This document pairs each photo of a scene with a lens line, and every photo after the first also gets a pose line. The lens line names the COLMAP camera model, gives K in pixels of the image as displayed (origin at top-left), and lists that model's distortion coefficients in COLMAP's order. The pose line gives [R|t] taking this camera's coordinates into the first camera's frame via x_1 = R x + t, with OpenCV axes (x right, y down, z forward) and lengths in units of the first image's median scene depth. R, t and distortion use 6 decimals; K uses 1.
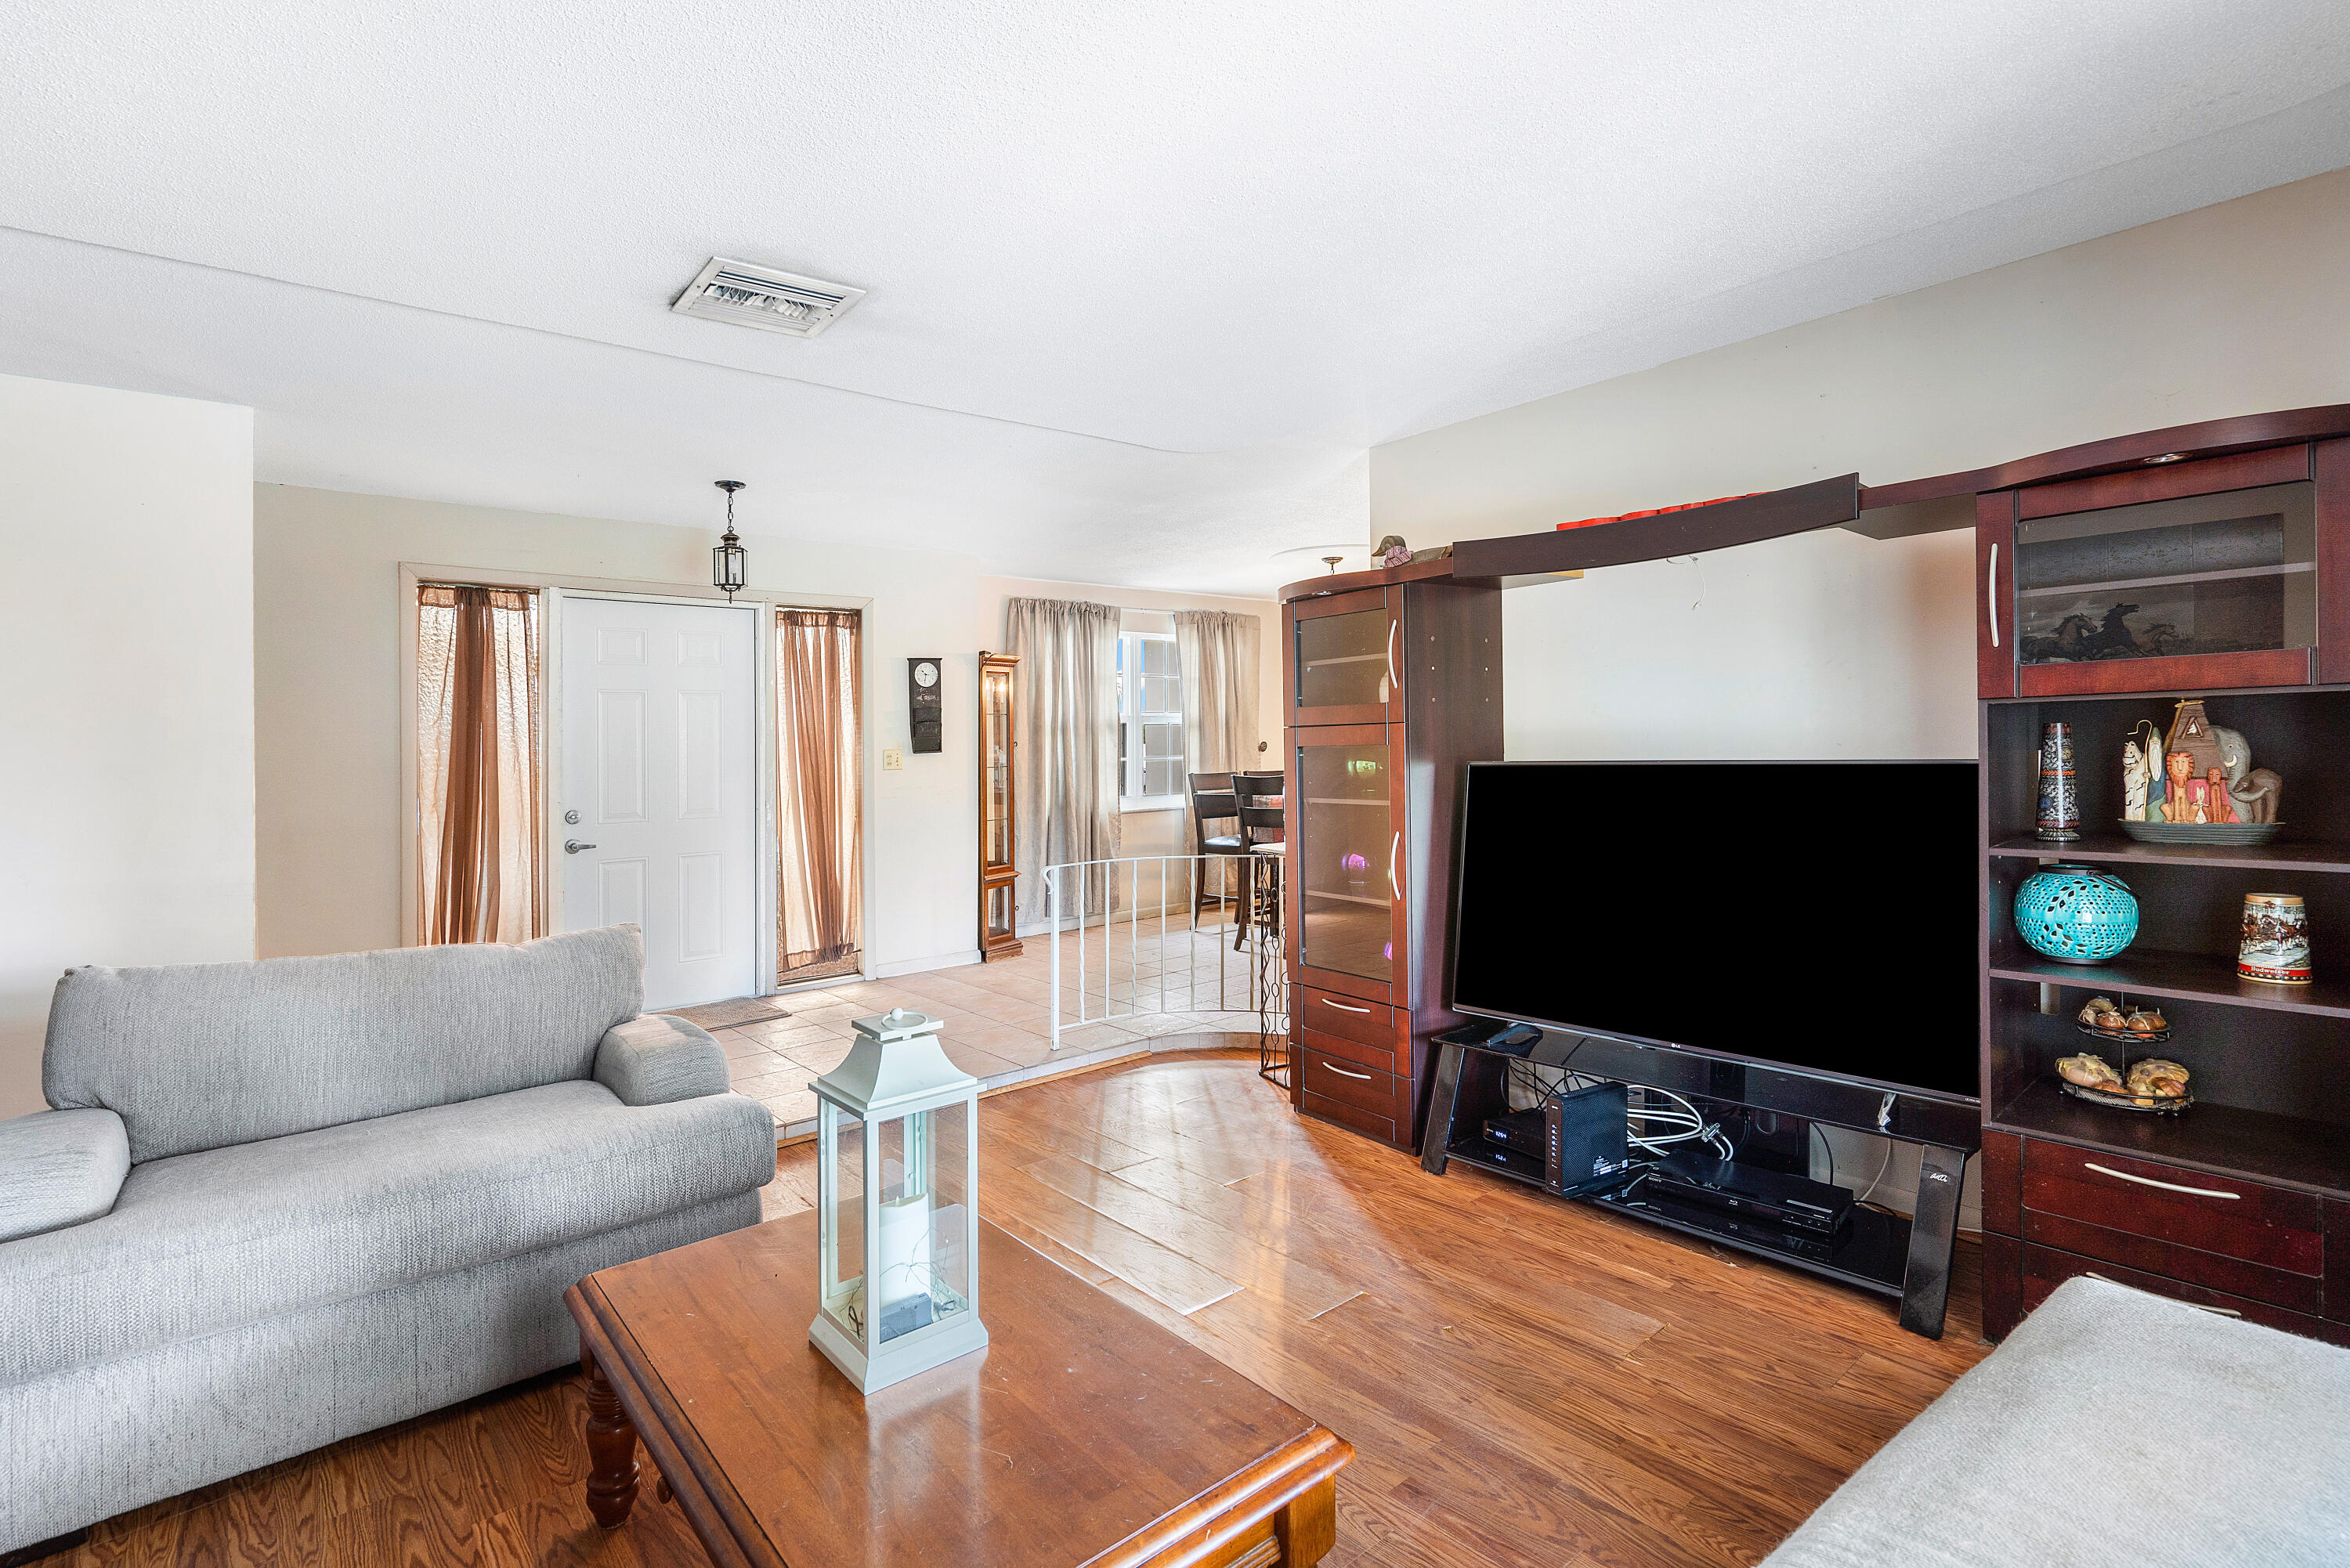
lens RADIAL K [[1102.7, 0, 1198.6], [0, 1102.7, 675.2], [0, 0, 1]] dist [-0.002306, 0.000183]
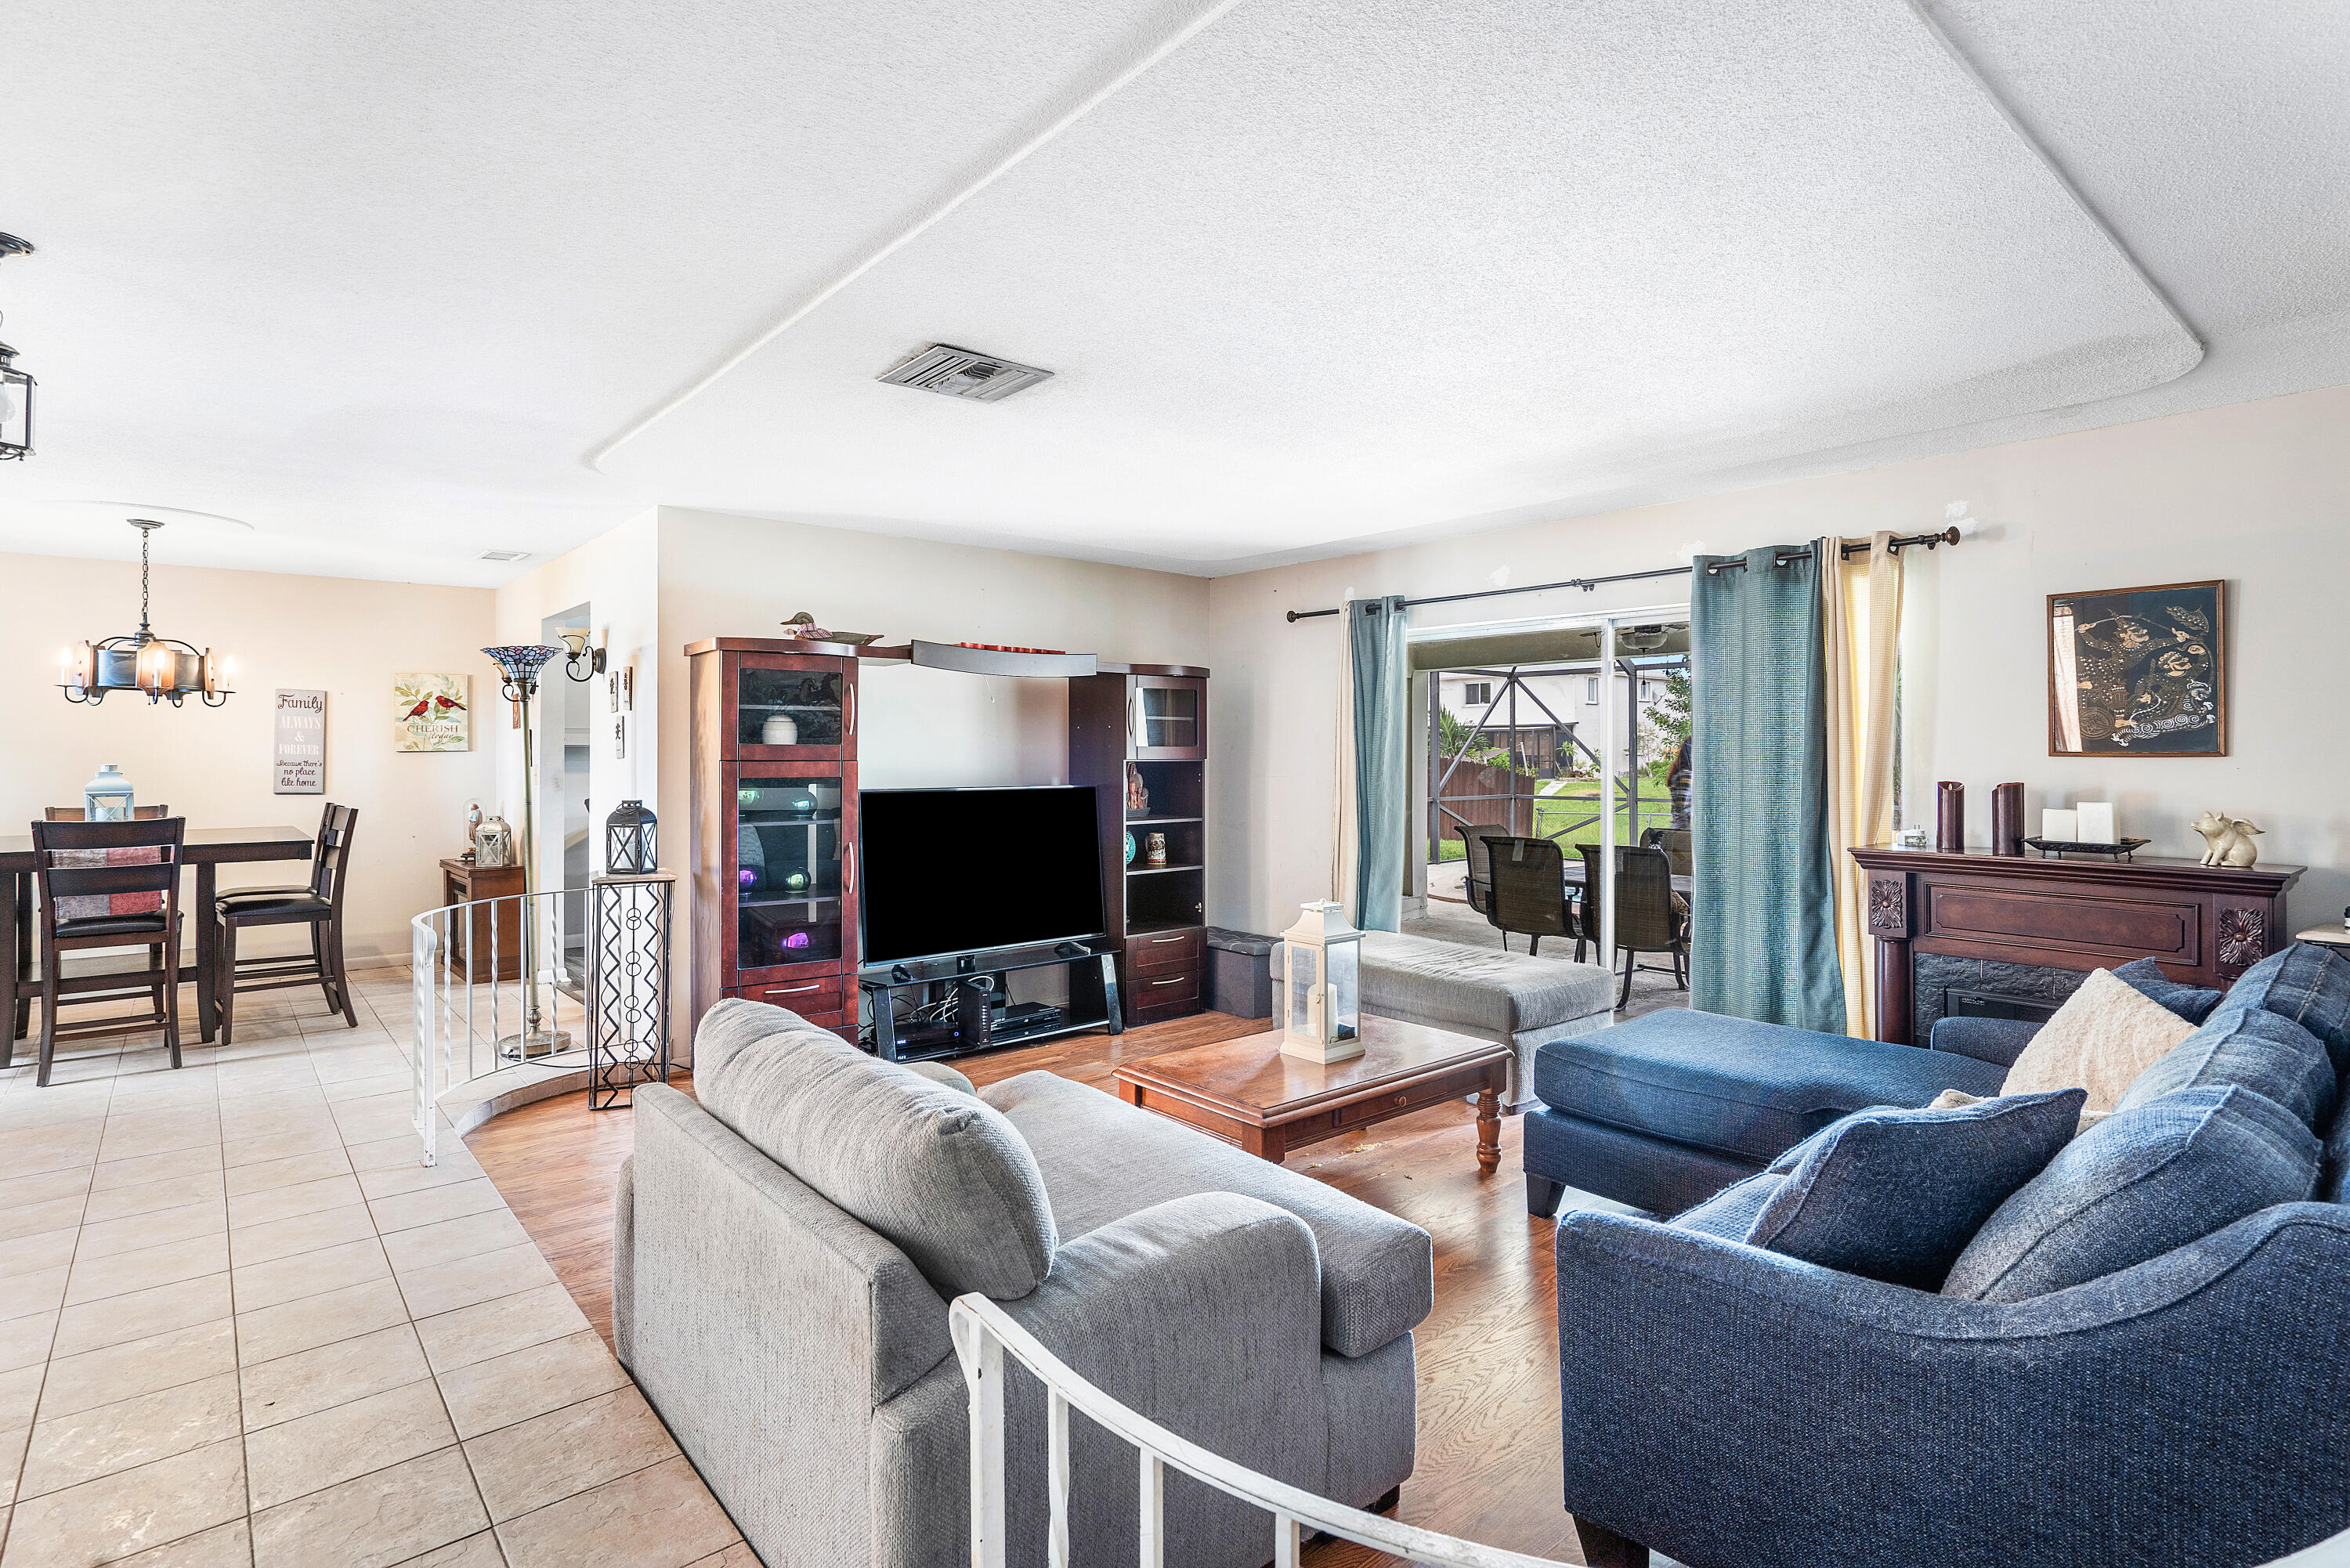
lens RADIAL K [[1152.2, 0, 1164.9], [0, 1152.2, 741.1], [0, 0, 1]] dist [-0.003343, -0.000998]
pose [[0.021180, 0.036446, 0.999111, -0.671042], [-0.065208, 0.997258, -0.034996, 0.023936], [-0.997647, -0.064409, 0.023498, 0.323064]]
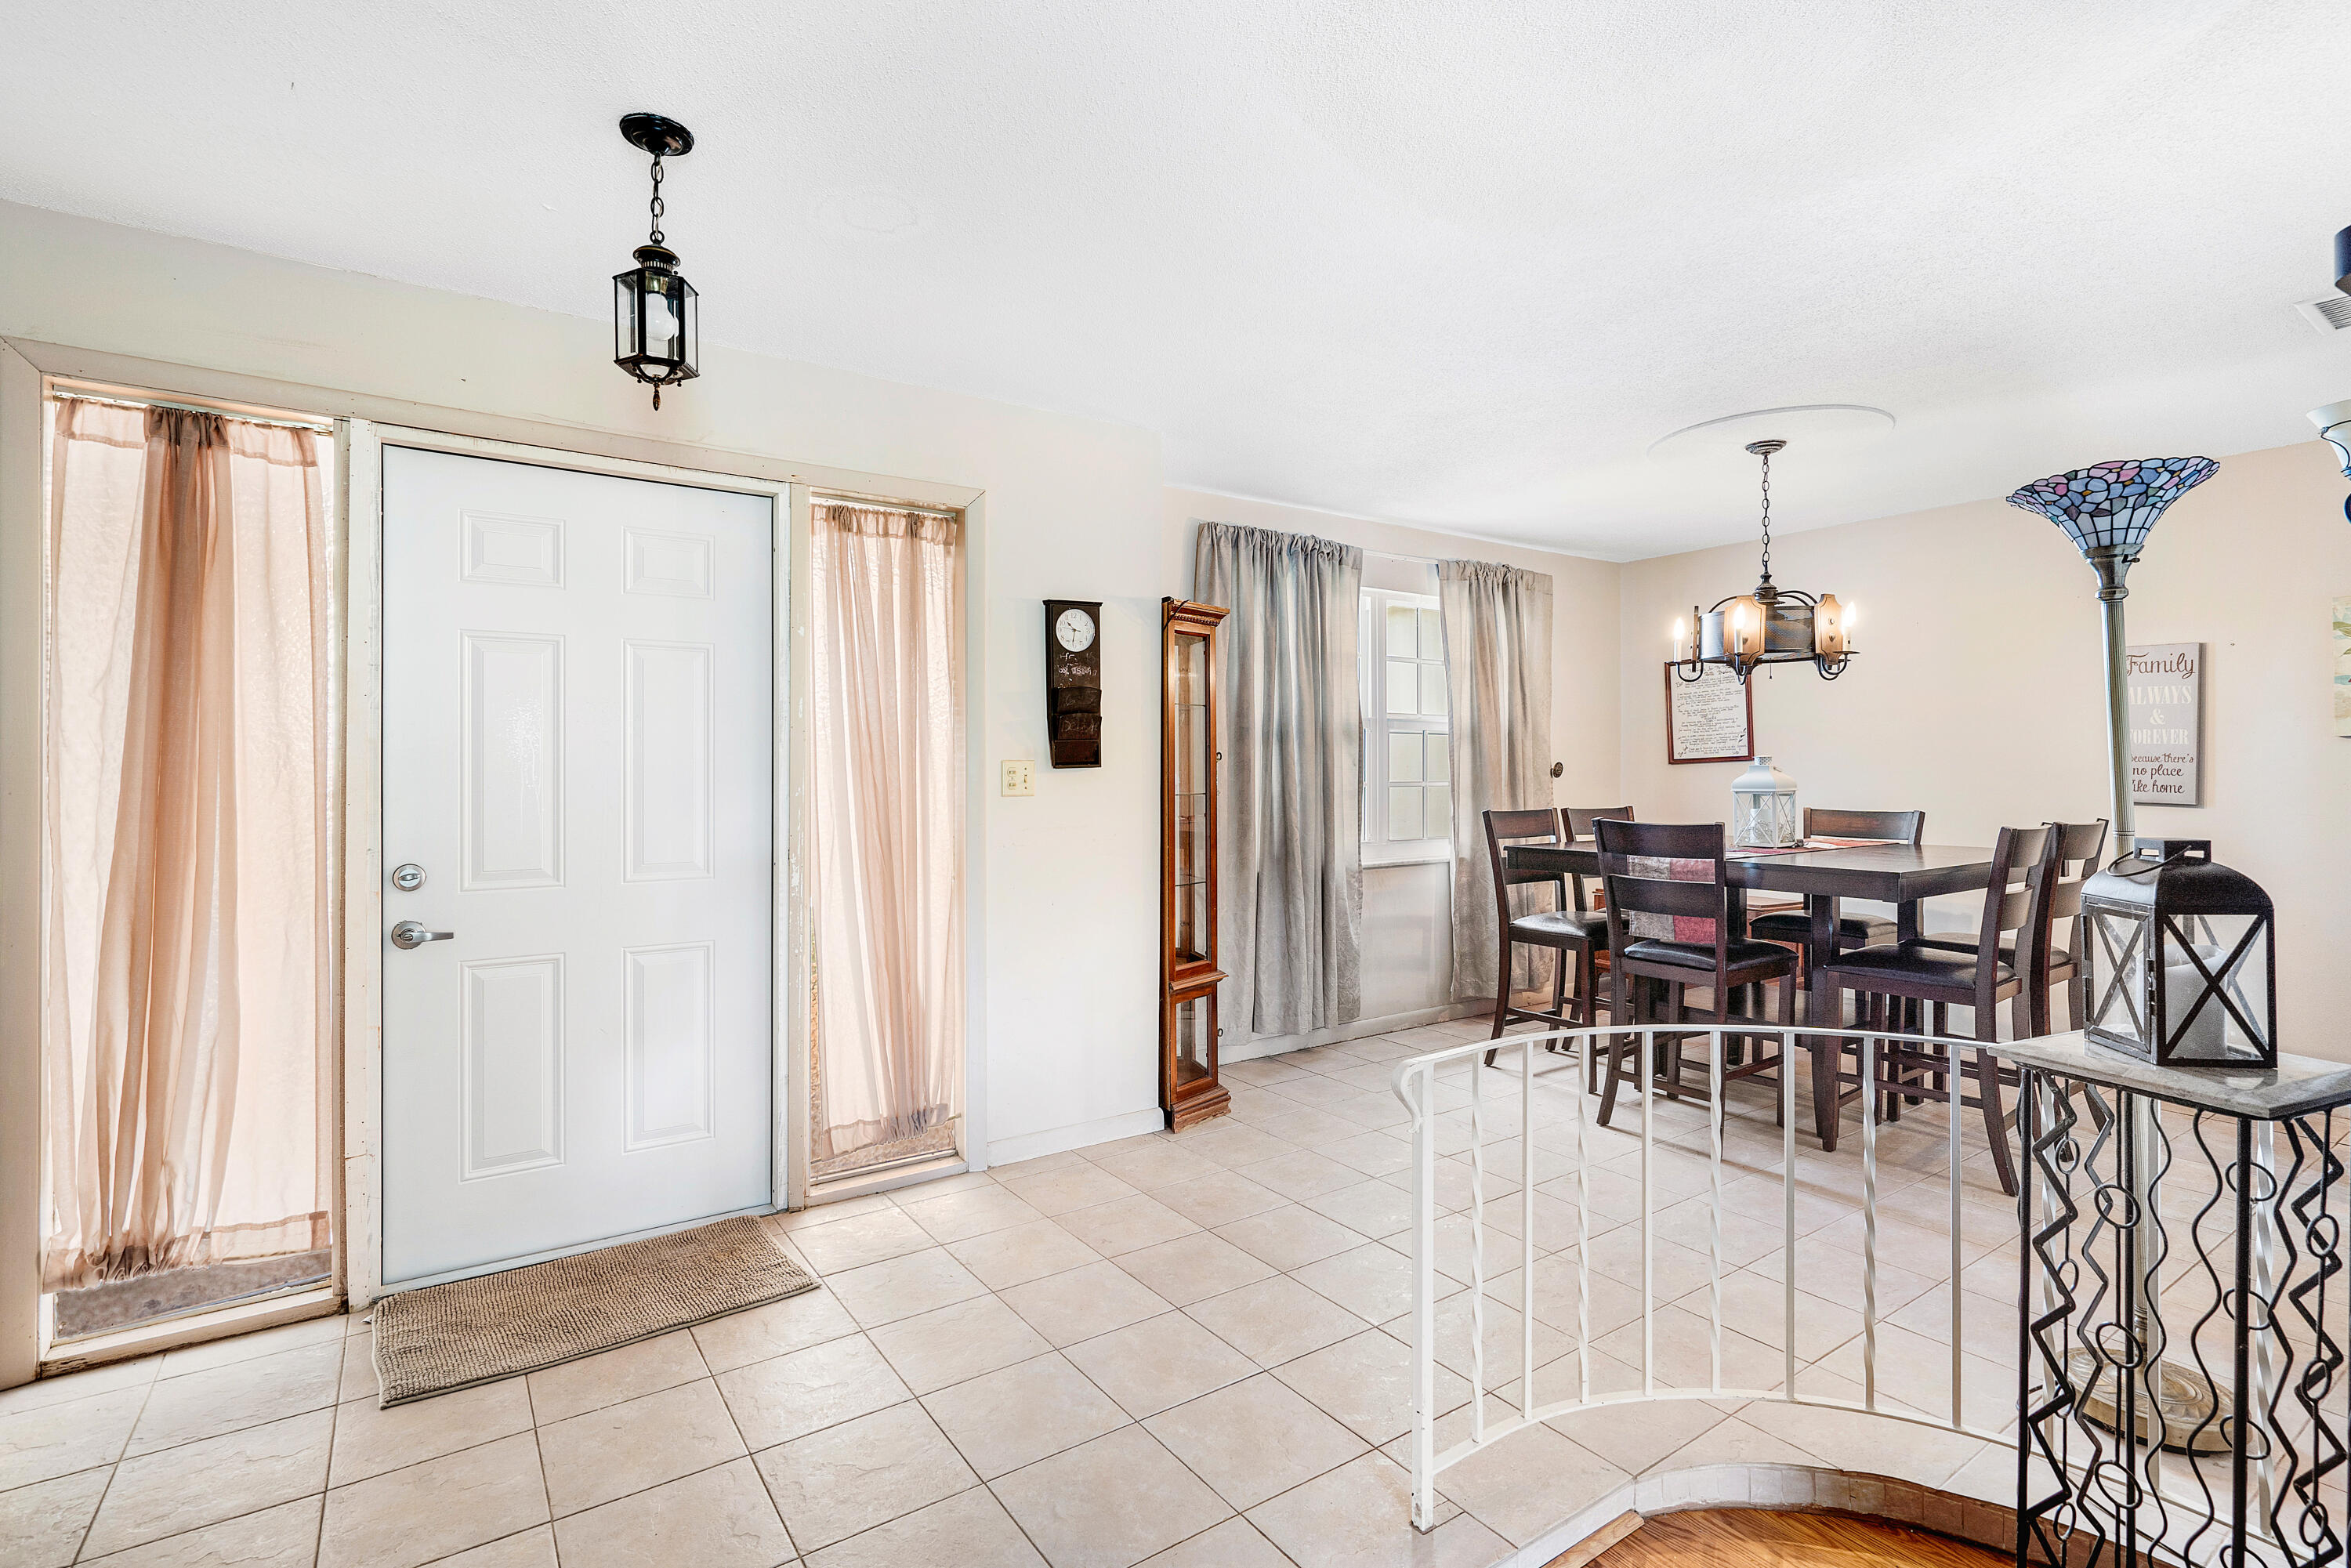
lens RADIAL K [[1103.2, 0, 1180.4], [0, 1103.2, 766.7], [0, 0, 1]] dist [-0.002306, 0.000183]
pose [[0.992725, 0.022422, -0.118297, -0.119250], [-0.014775, 0.997767, 0.065134, 0.030501], [0.119494, -0.062912, 0.990840, 0.419724]]
